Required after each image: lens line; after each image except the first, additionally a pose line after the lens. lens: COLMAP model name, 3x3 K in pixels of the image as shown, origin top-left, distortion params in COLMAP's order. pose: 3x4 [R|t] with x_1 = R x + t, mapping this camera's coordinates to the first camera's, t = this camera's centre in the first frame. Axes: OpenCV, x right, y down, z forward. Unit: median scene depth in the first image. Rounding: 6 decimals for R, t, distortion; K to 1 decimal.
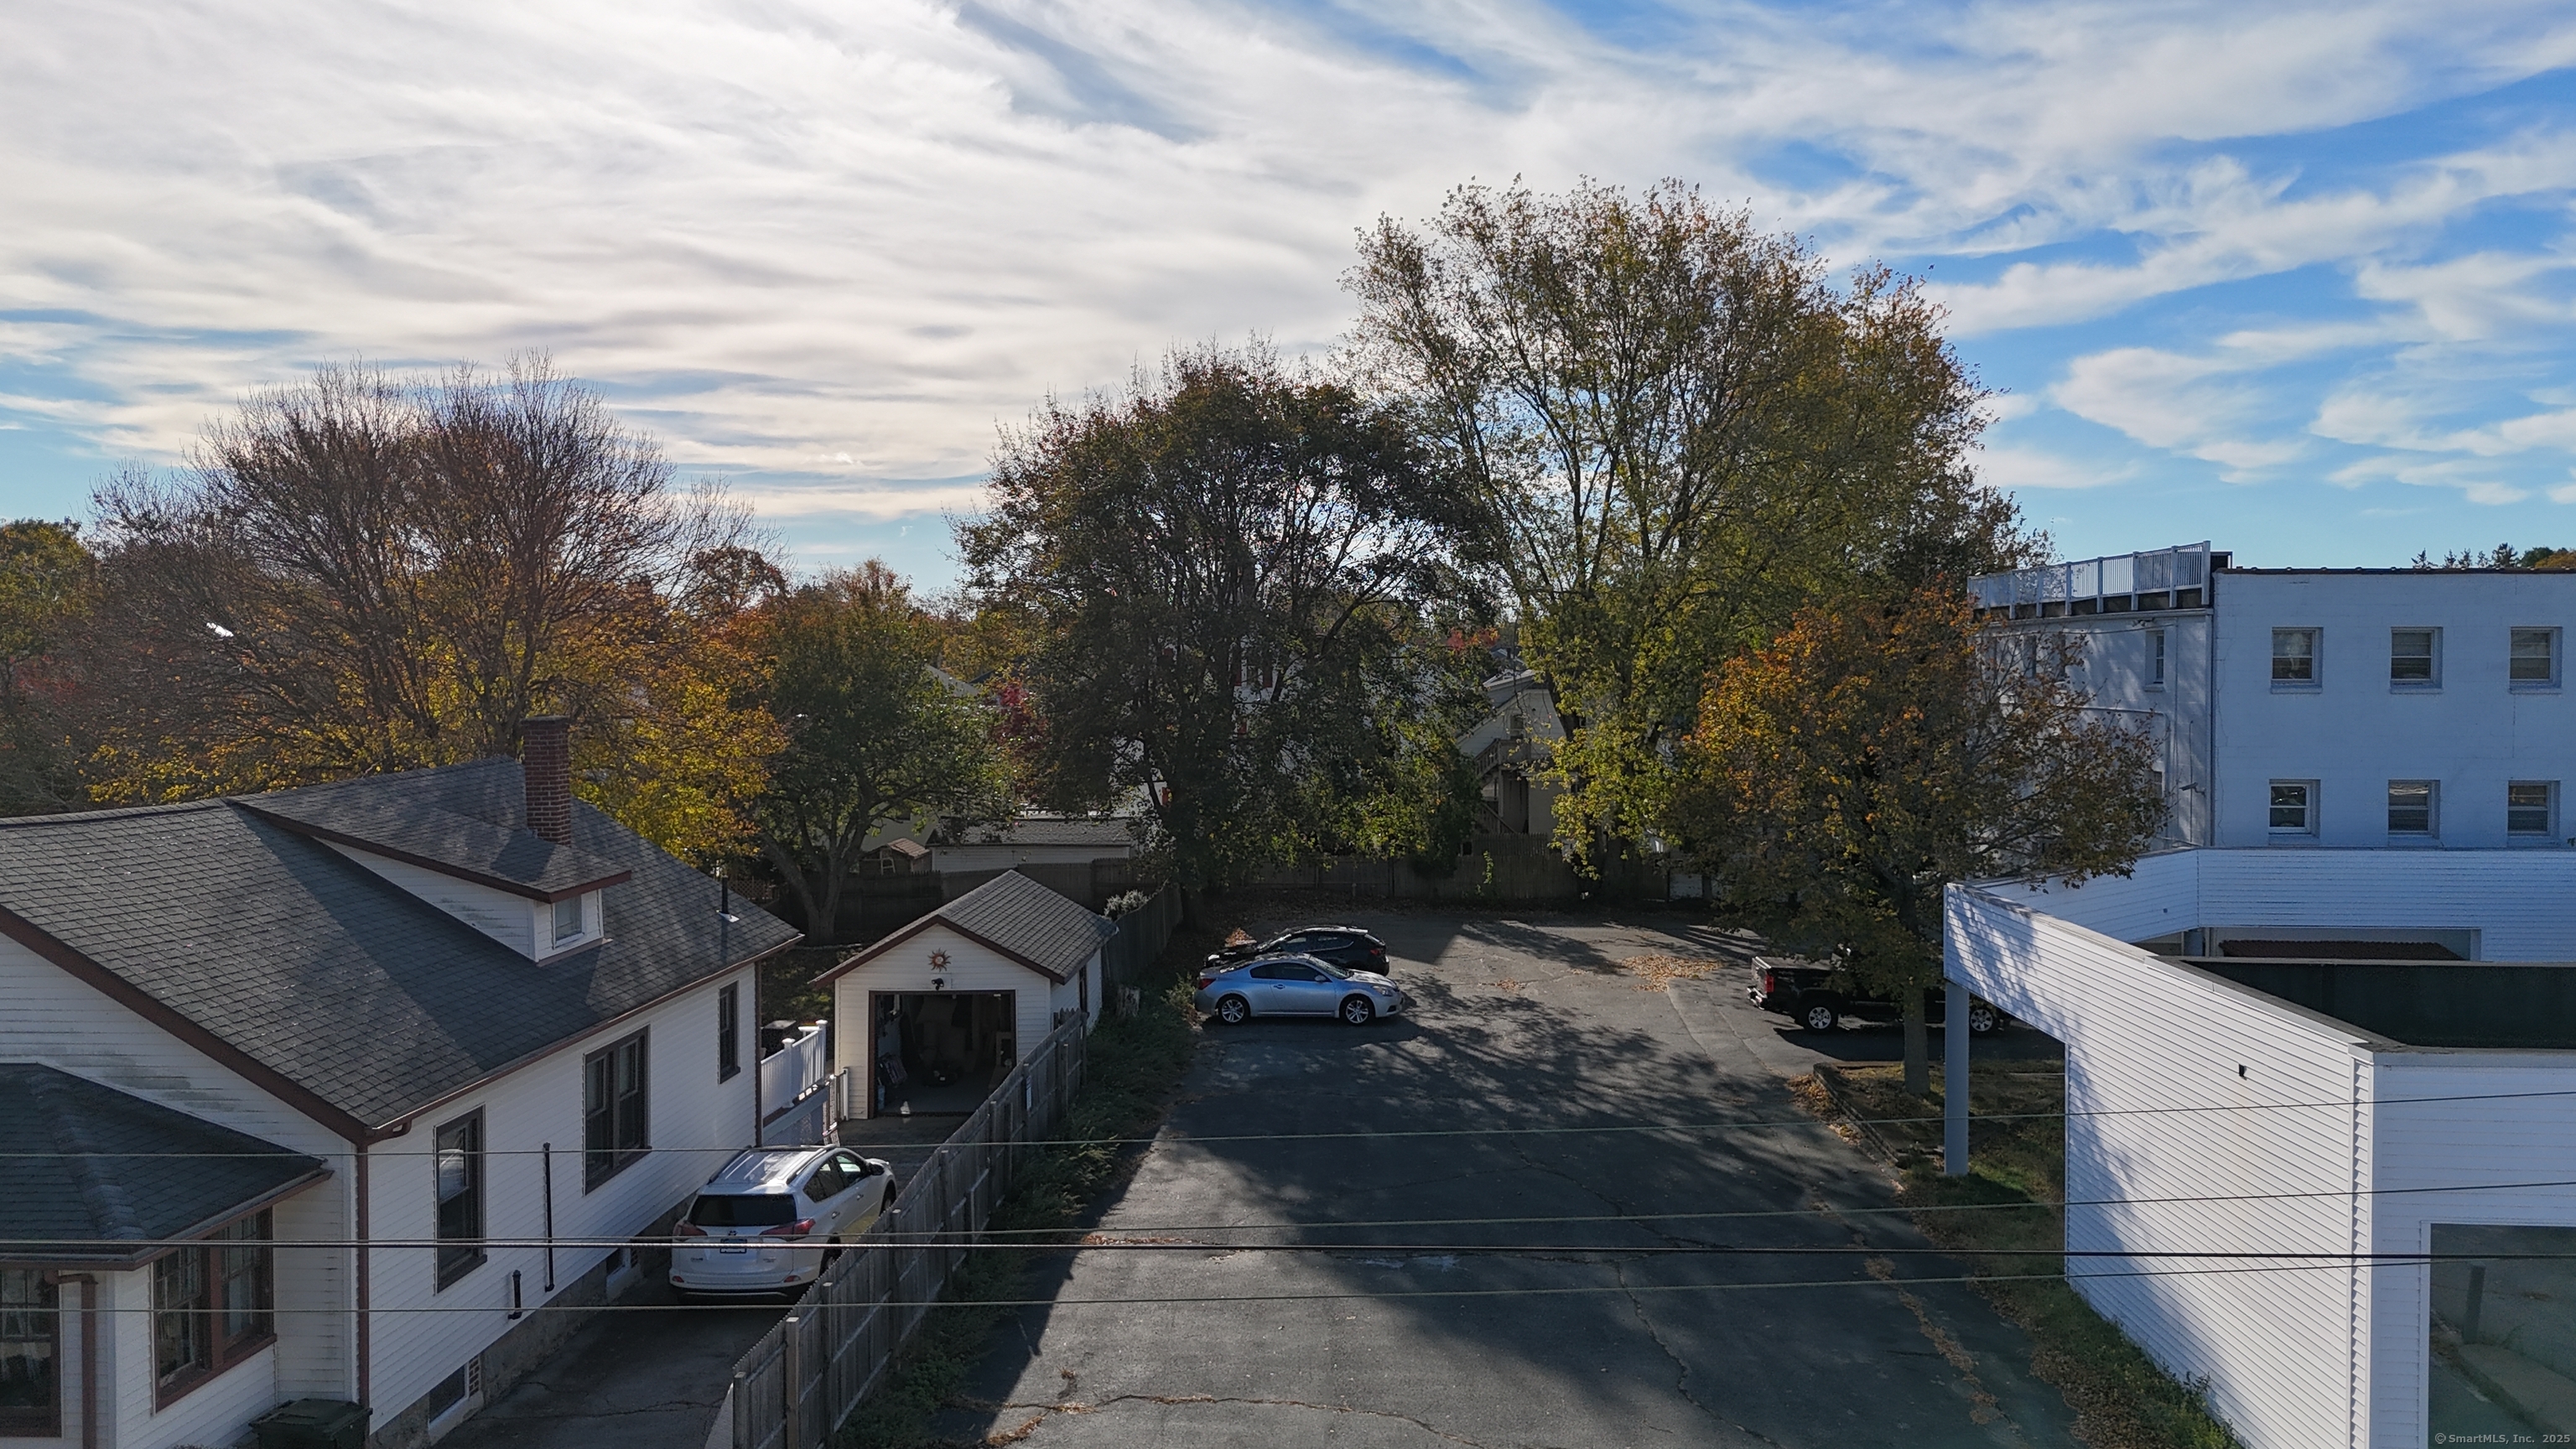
lens RADIAL K [[1902.7, 0, 1298.9], [0, 1902.7, 715.9], [0, 0, 1]] dist [0.067265, -0.006945]
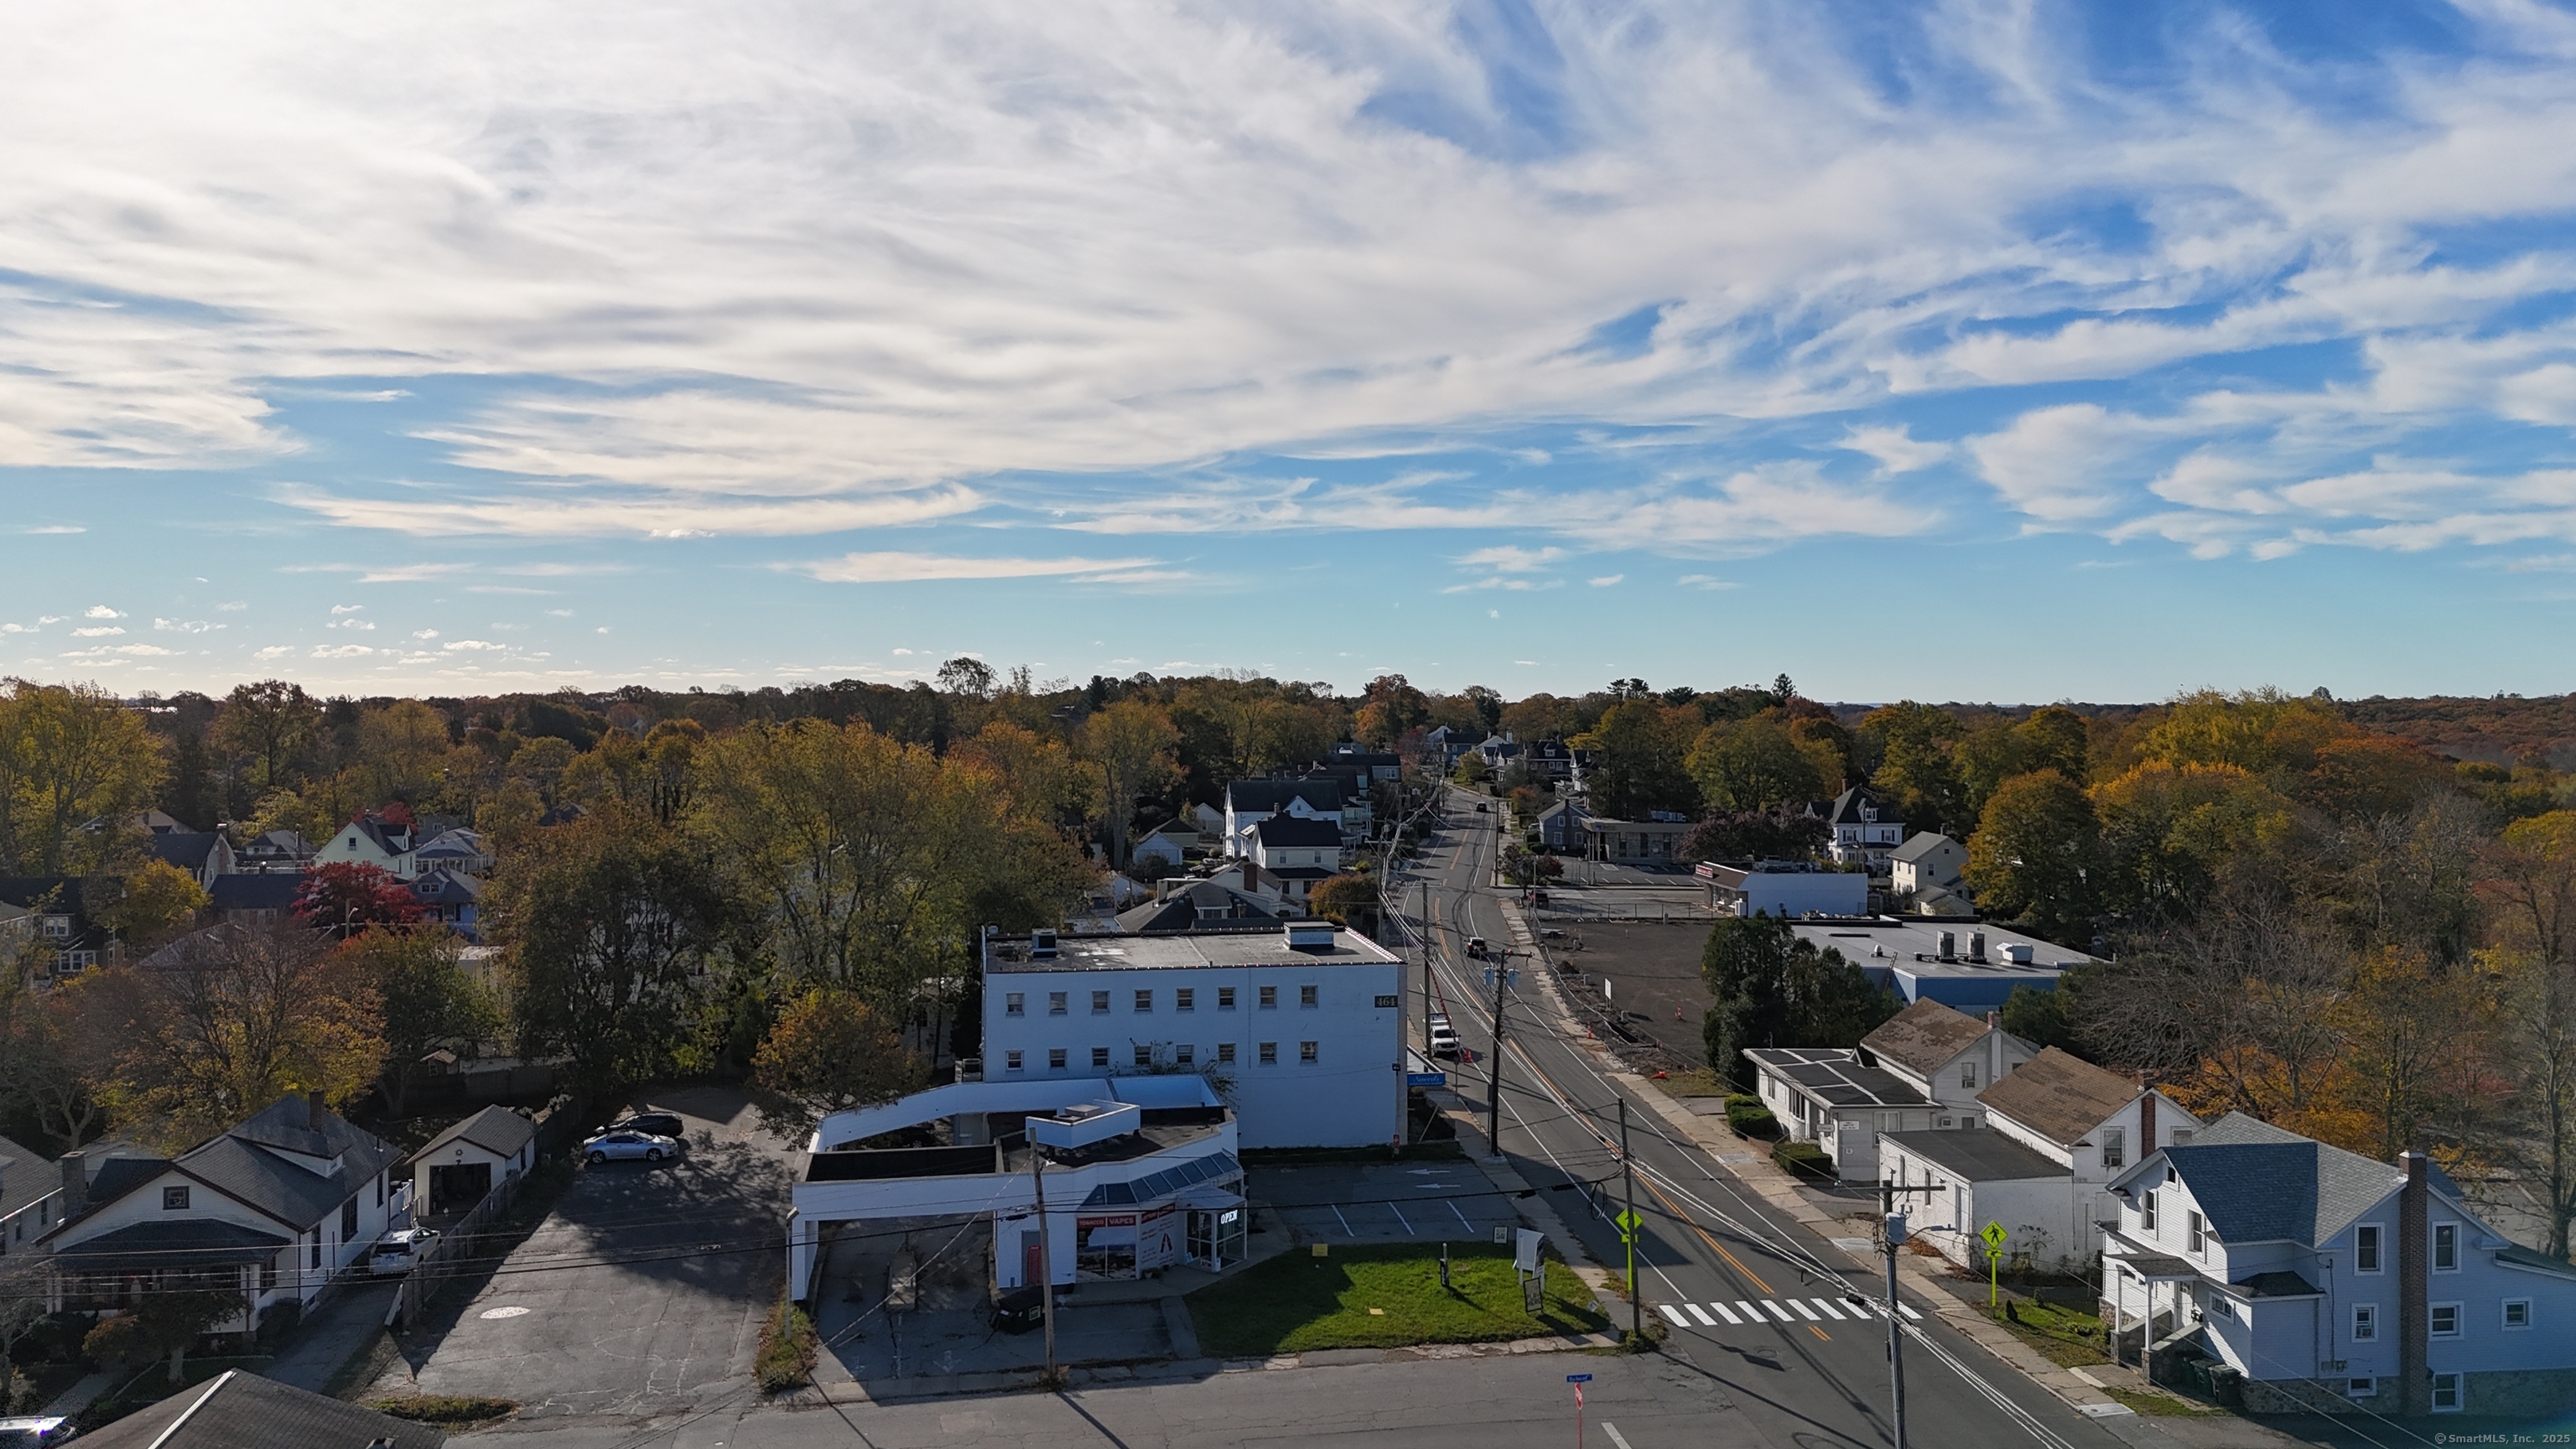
lens RADIAL K [[1902.7, 0, 1273.0], [0, 1902.7, 730.9], [0, 0, 1]] dist [0.067265, -0.006945]
pose [[0.978856, -0.002037, 0.204539, 0.375724], [0.004486, 0.999924, -0.011510, -0.430273], [-0.204500, 0.012184, 0.978791, -1.889474]]
